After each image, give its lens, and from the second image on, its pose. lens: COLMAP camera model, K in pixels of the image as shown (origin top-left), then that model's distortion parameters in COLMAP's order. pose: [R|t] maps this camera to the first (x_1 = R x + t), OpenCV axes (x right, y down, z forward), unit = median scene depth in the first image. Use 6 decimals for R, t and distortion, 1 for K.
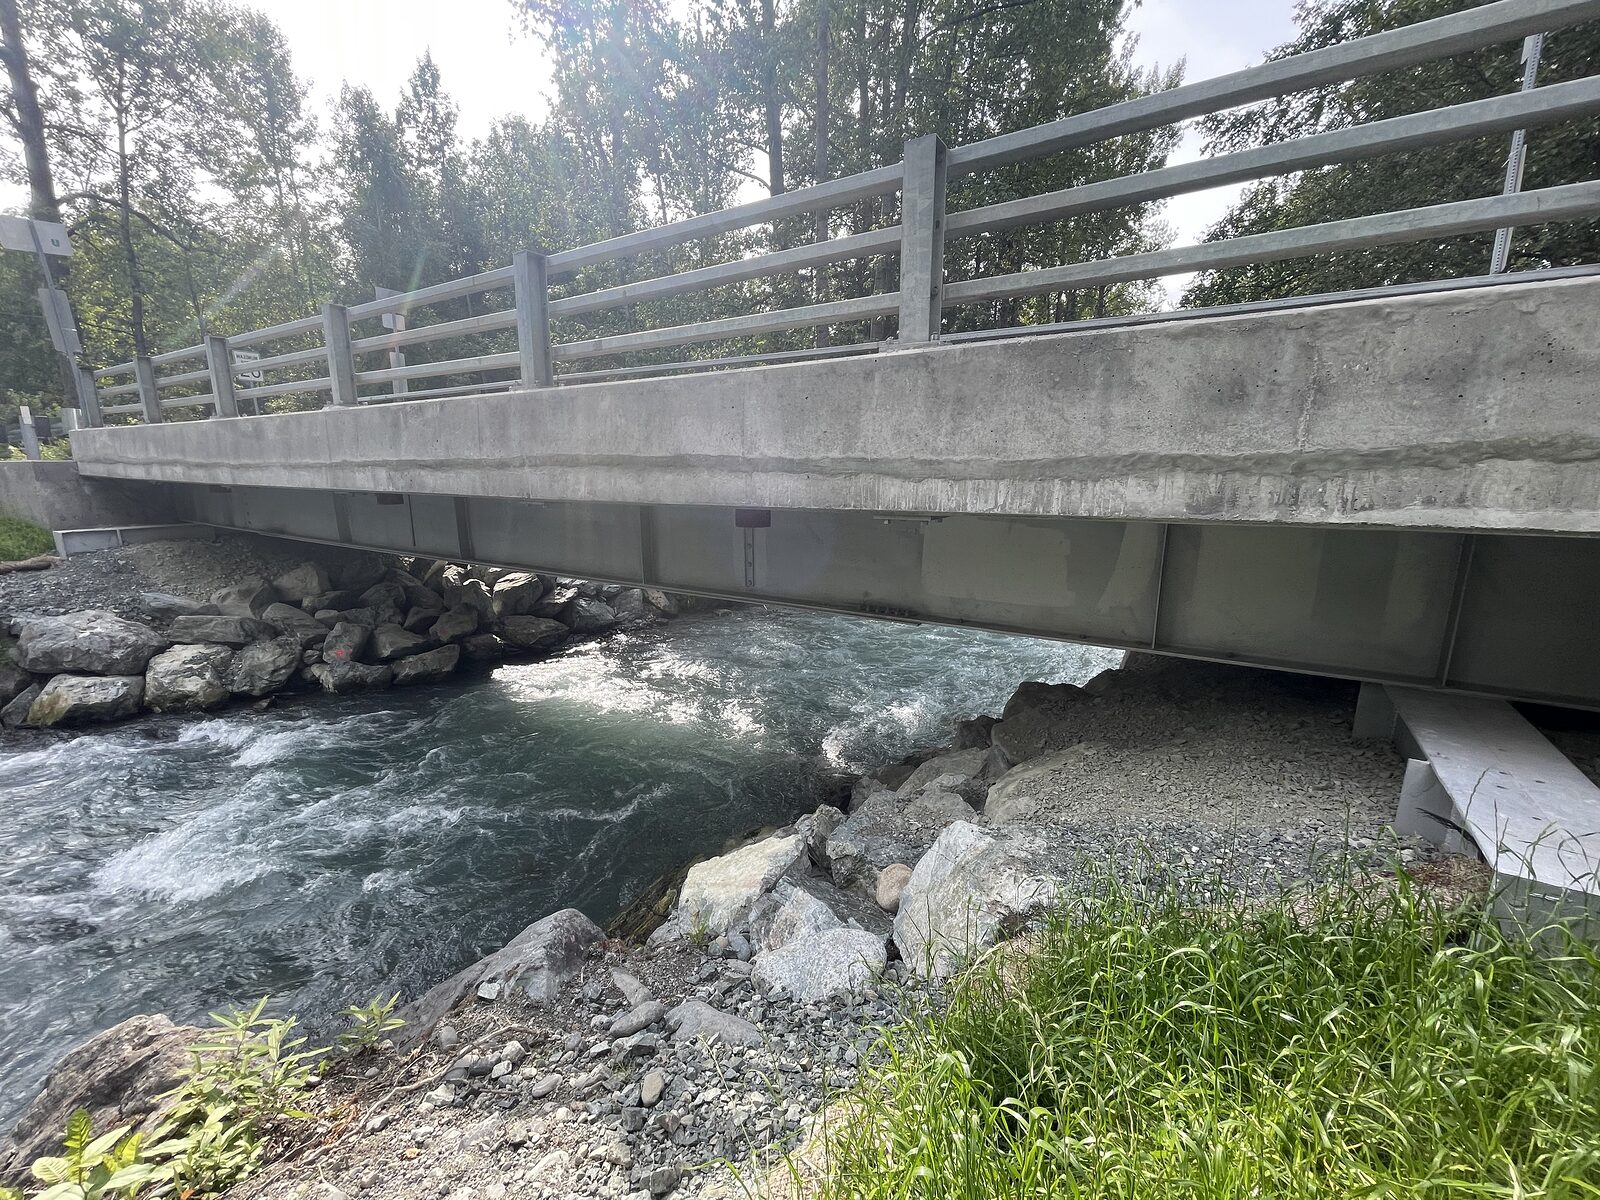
lens RADIAL K [[646.2, 0, 800.0], [0, 646.2, 600.0], [0, 0, 1]] dist [-0.008257, 0.002962]
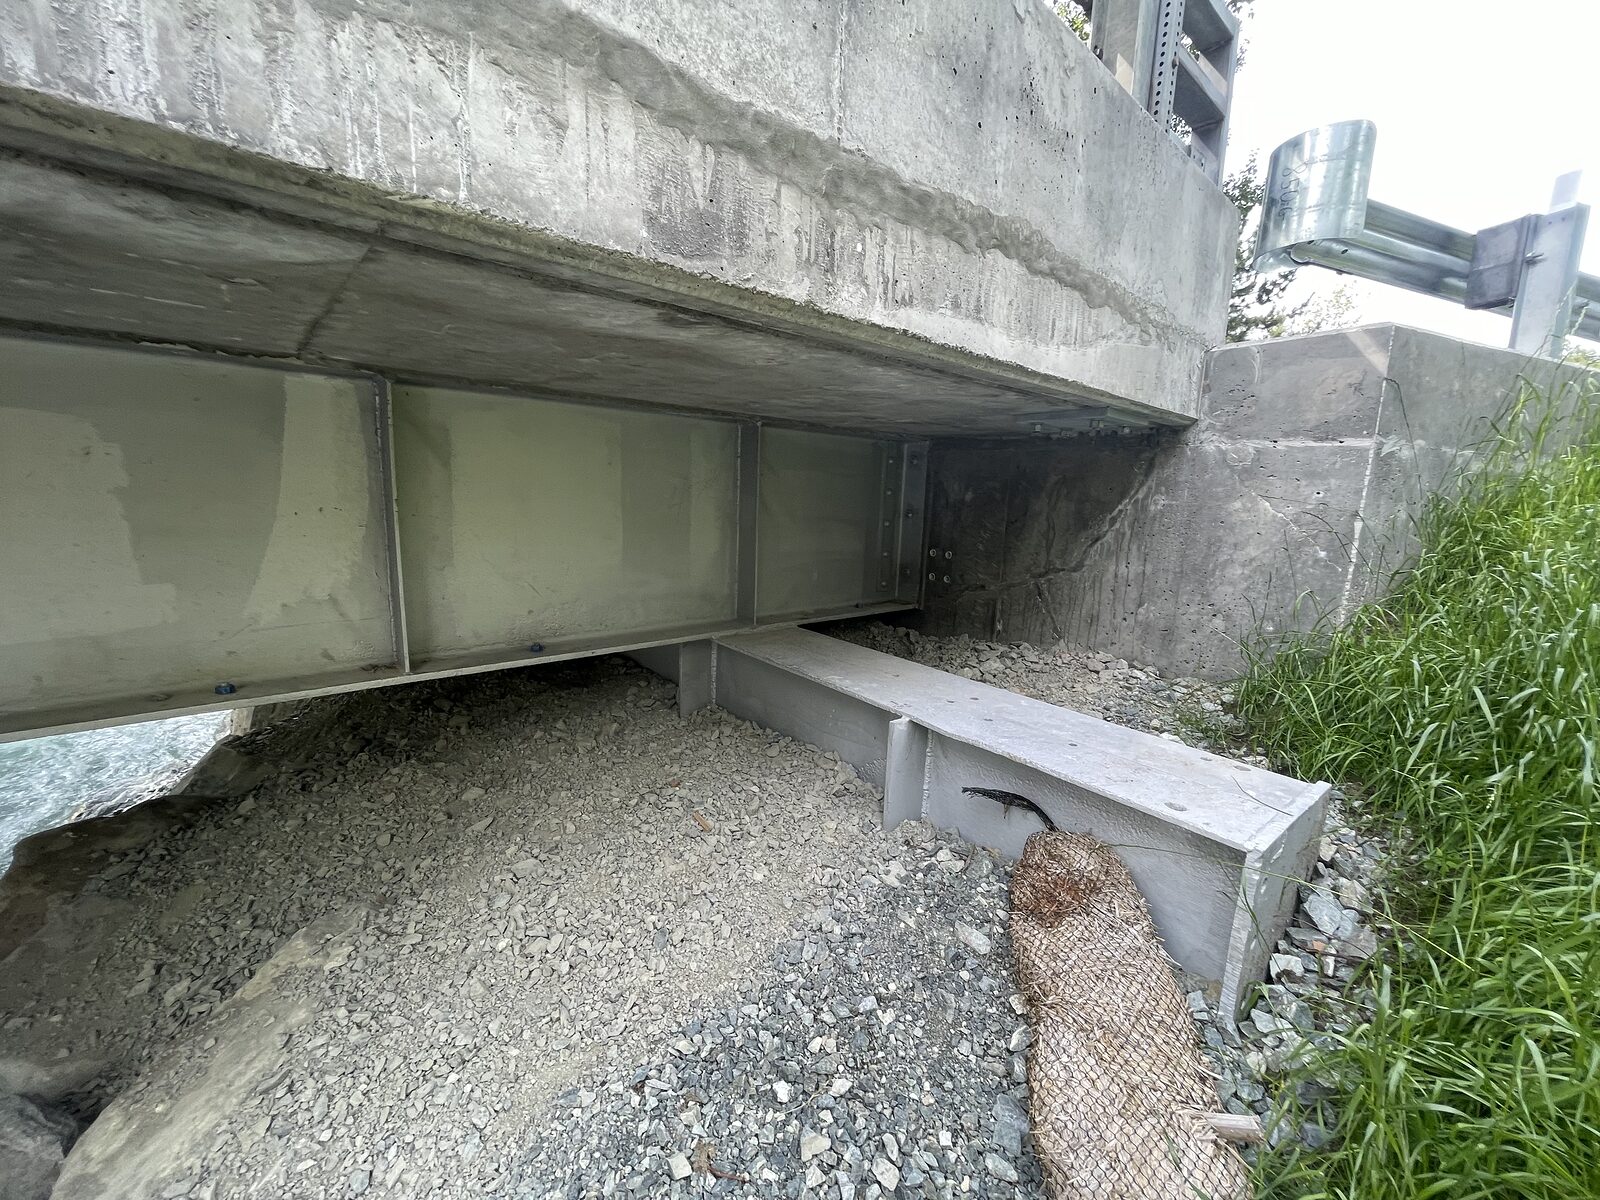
lens RADIAL K [[646.2, 0, 800.0], [0, 646.2, 600.0], [0, 0, 1]] dist [-0.008257, 0.002962]
pose [[0.289667, -0.149470, 0.945384, 0.278676], [0.161147, 0.981247, 0.105765, 0.028108], [-0.943464, 0.121710, 0.308322, 0.863017]]
